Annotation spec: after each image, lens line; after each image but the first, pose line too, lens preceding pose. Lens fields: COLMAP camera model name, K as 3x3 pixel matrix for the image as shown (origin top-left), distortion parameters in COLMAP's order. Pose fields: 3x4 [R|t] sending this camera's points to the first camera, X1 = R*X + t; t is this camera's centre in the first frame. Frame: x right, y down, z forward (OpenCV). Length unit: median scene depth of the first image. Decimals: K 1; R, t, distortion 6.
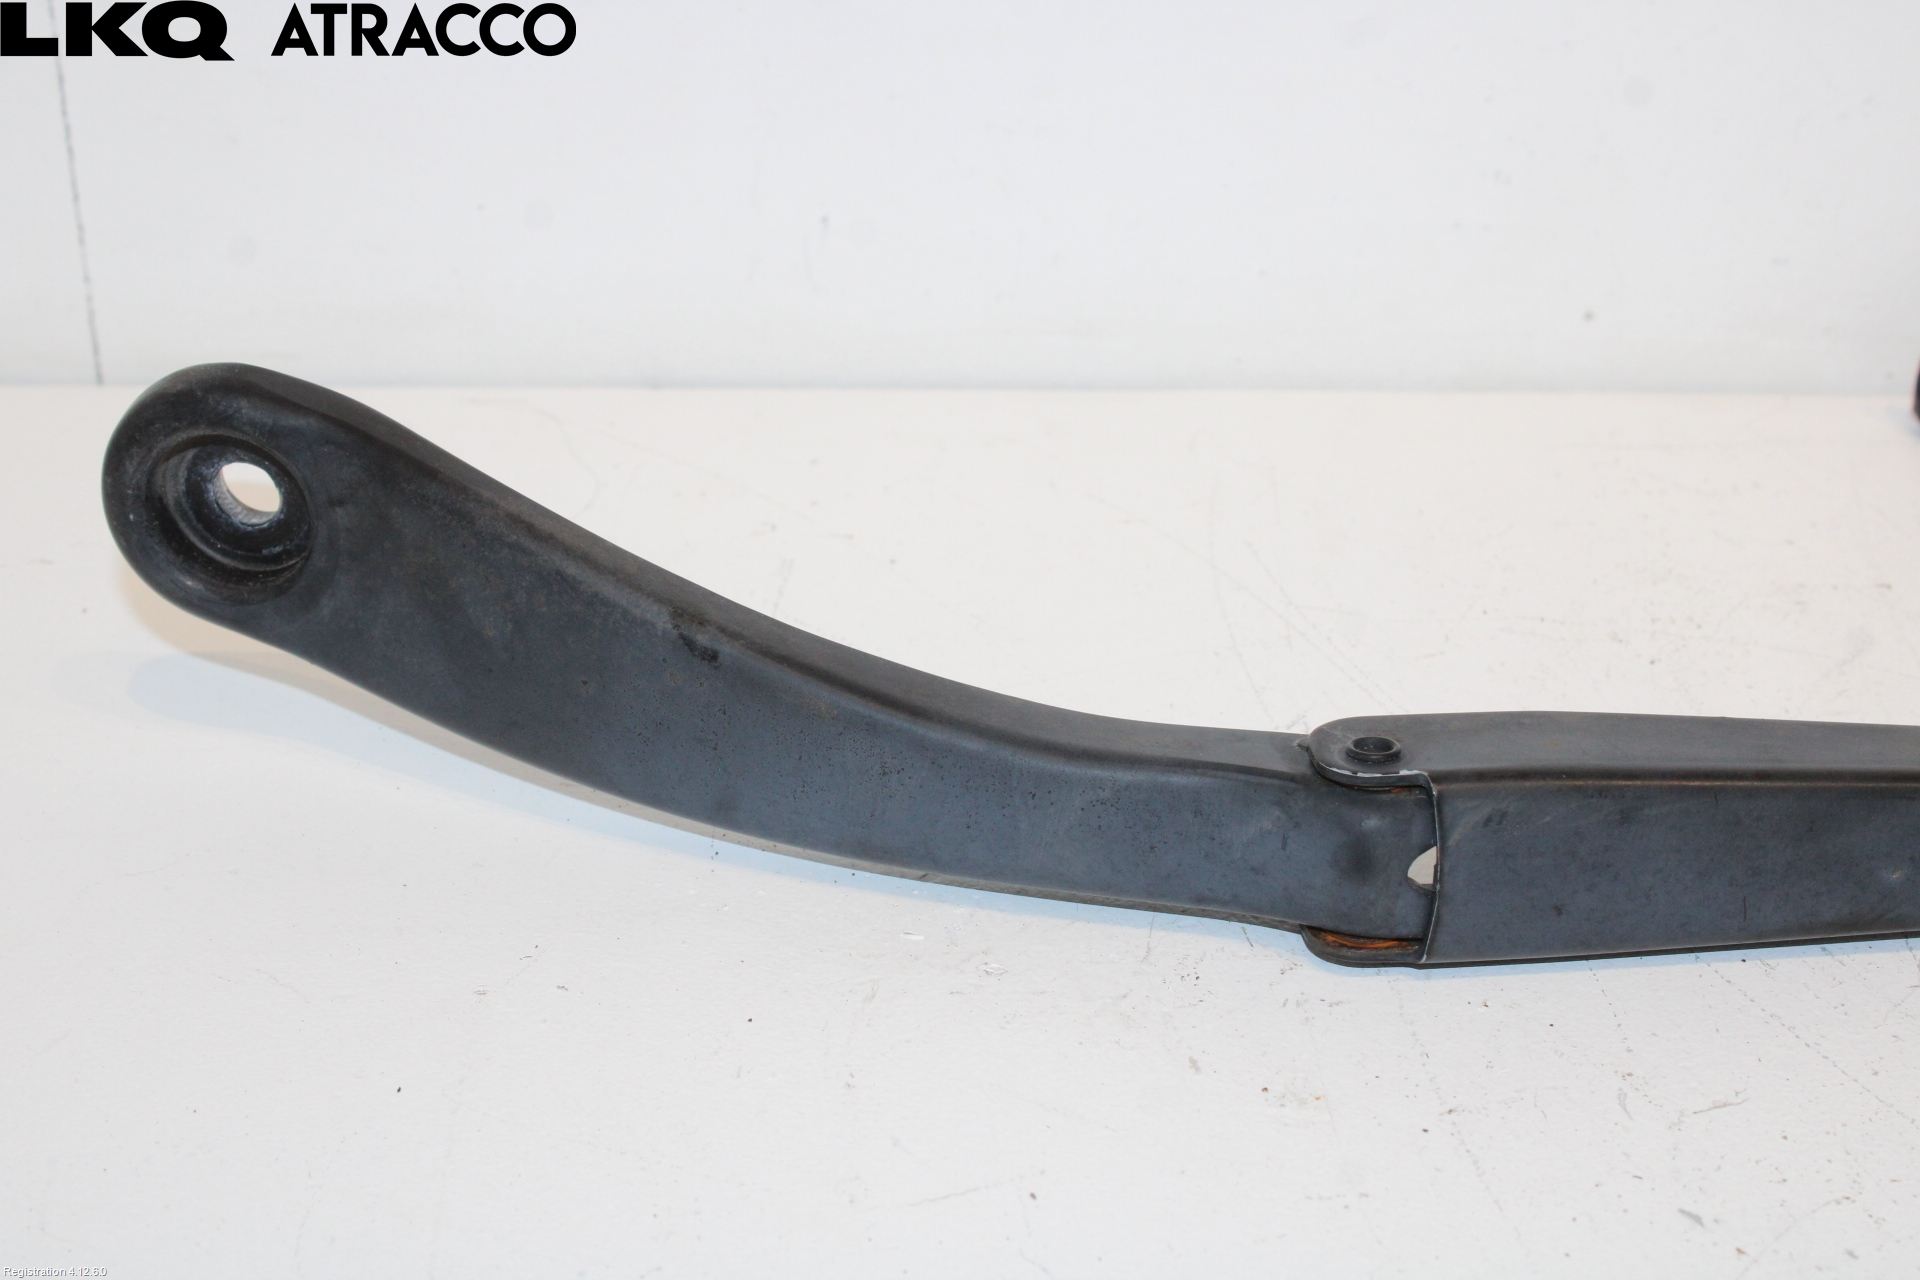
lens RADIAL K [[3206.7, 0, 960.5], [0, 3206.7, 639.6], [0, 0, 1]] dist [0.029638, 0.000000]
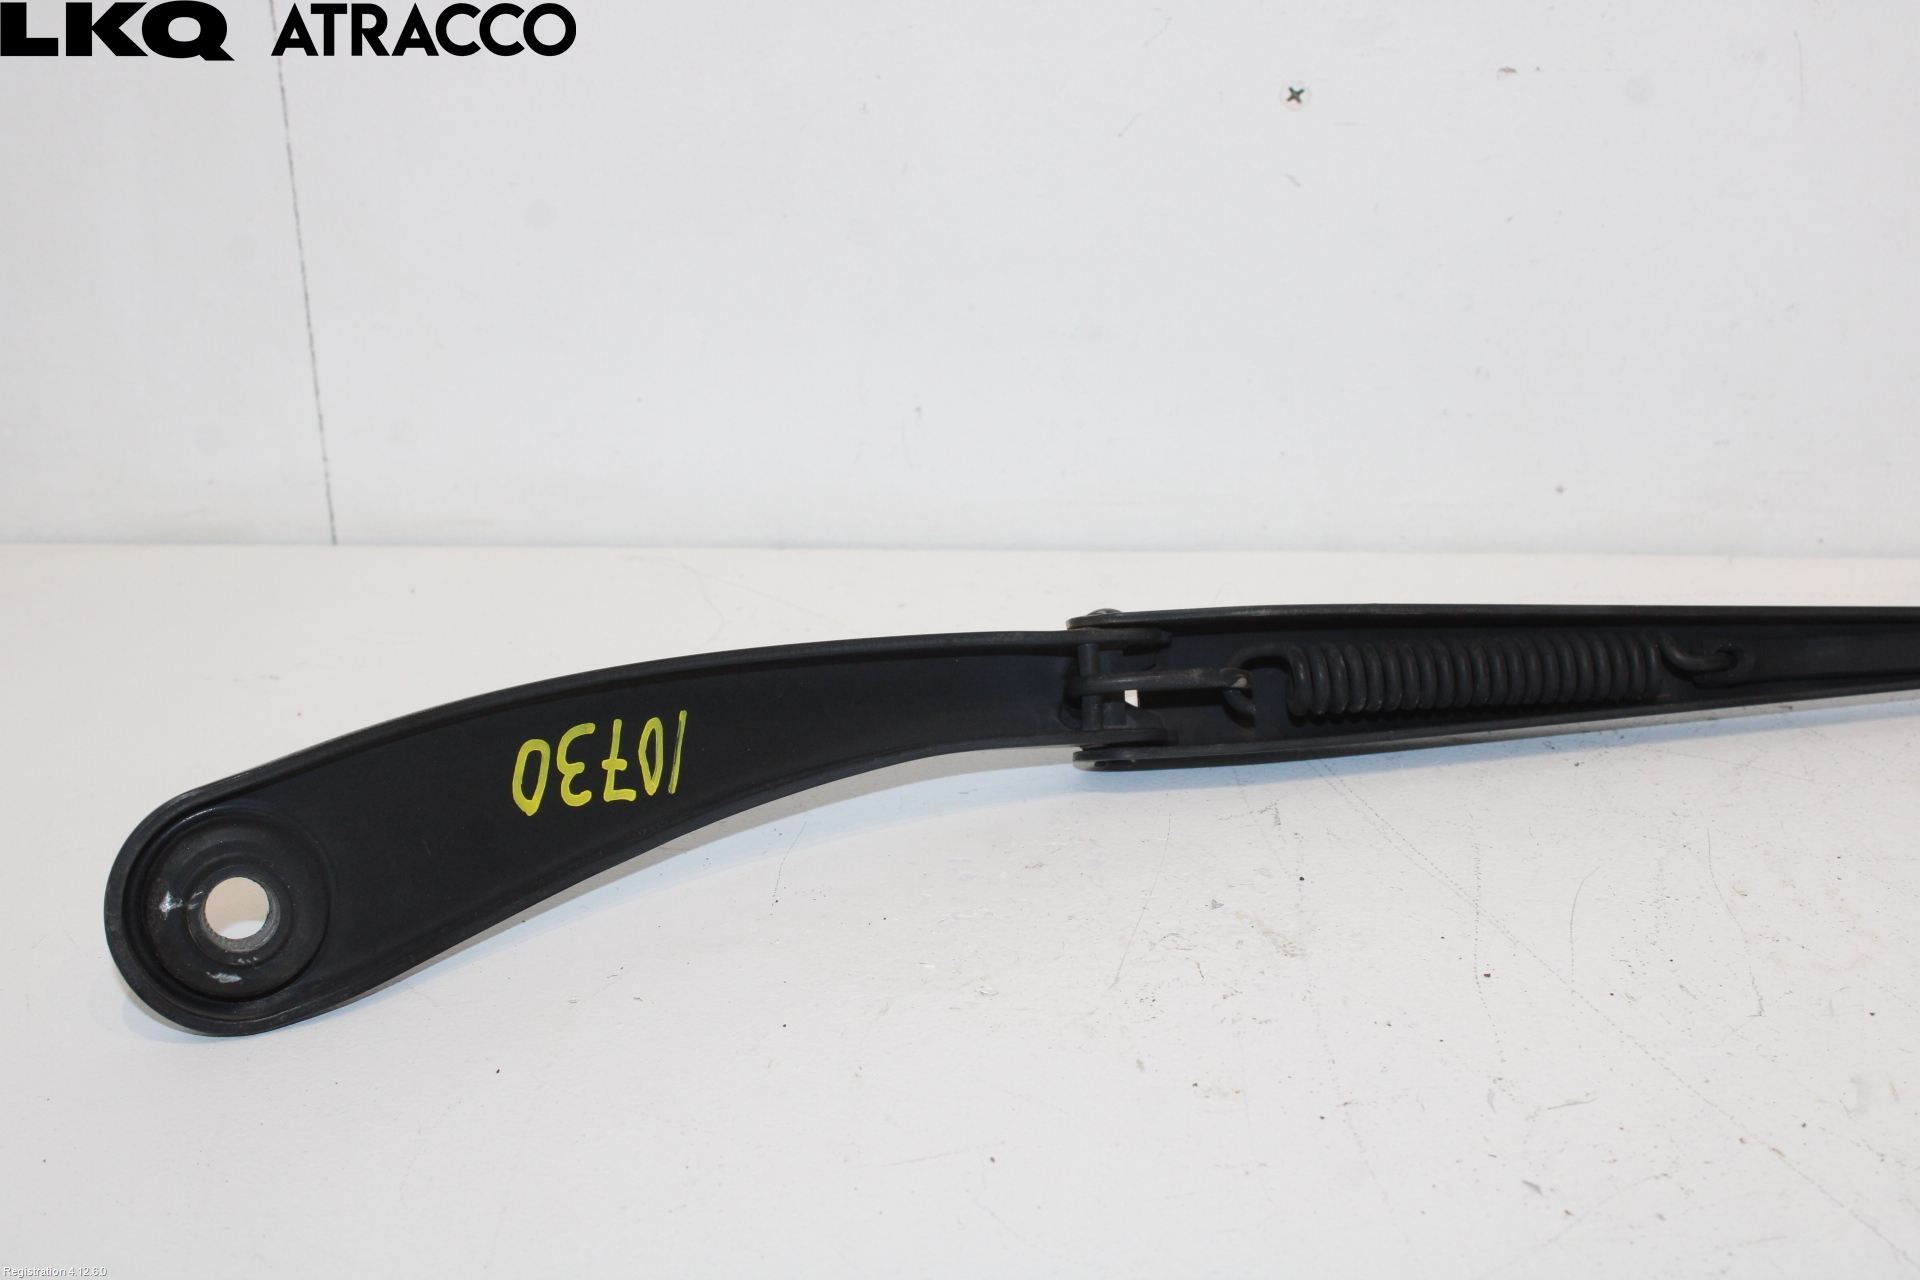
lens RADIAL K [[2946.8, 0, 962.1], [0, 2946.8, 632.7], [0, 0, 1]] dist [-0.022757, 0.000000]
pose [[0.995219, 0.005235, -0.097530, 0.113691], [-0.013572, 0.996288, -0.085009, 0.064917], [0.096723, 0.085926, 0.991595, -0.127846]]
